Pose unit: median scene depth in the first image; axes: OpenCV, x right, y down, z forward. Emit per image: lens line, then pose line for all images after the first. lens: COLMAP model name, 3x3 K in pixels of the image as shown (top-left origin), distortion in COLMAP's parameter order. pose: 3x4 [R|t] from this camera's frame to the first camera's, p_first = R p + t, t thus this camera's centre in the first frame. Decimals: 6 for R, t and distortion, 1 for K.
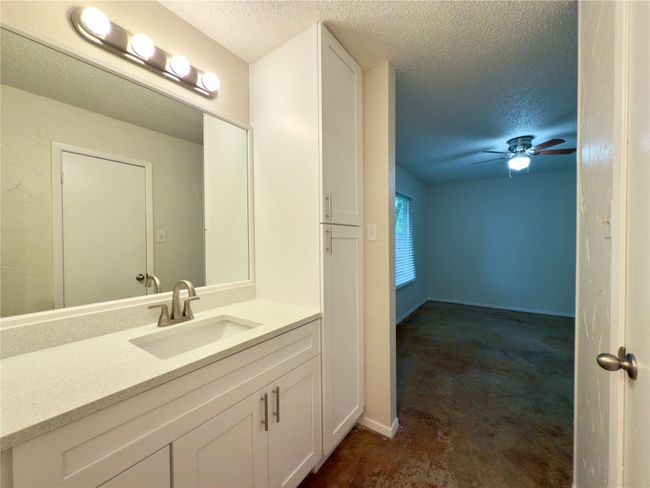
lens RADIAL K [[258.7, 0, 326.3], [0, 258.7, 244.5], [0, 0, 1]] dist [-0.000944, -0.000008]
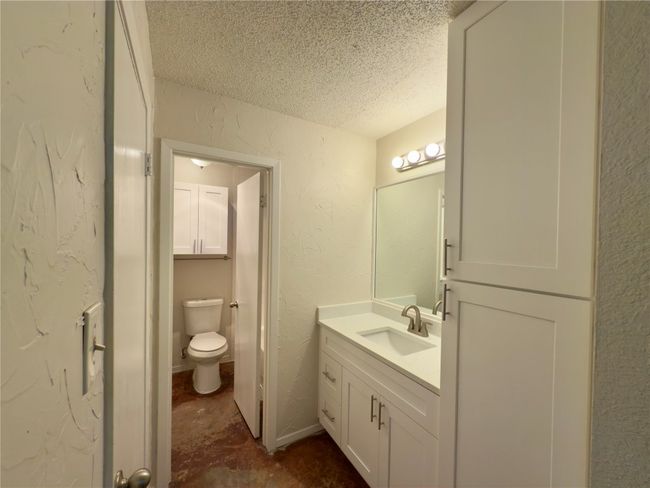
lens RADIAL K [[258.7, 0, 323.4], [0, 258.7, 245.9], [0, 0, 1]] dist [-0.000944, -0.000008]
pose [[-0.428282, 0.006230, -0.903624, 0.987248], [-0.029619, 0.999342, 0.020928, -0.208644], [0.903160, 0.035728, -0.427815, 1.174453]]
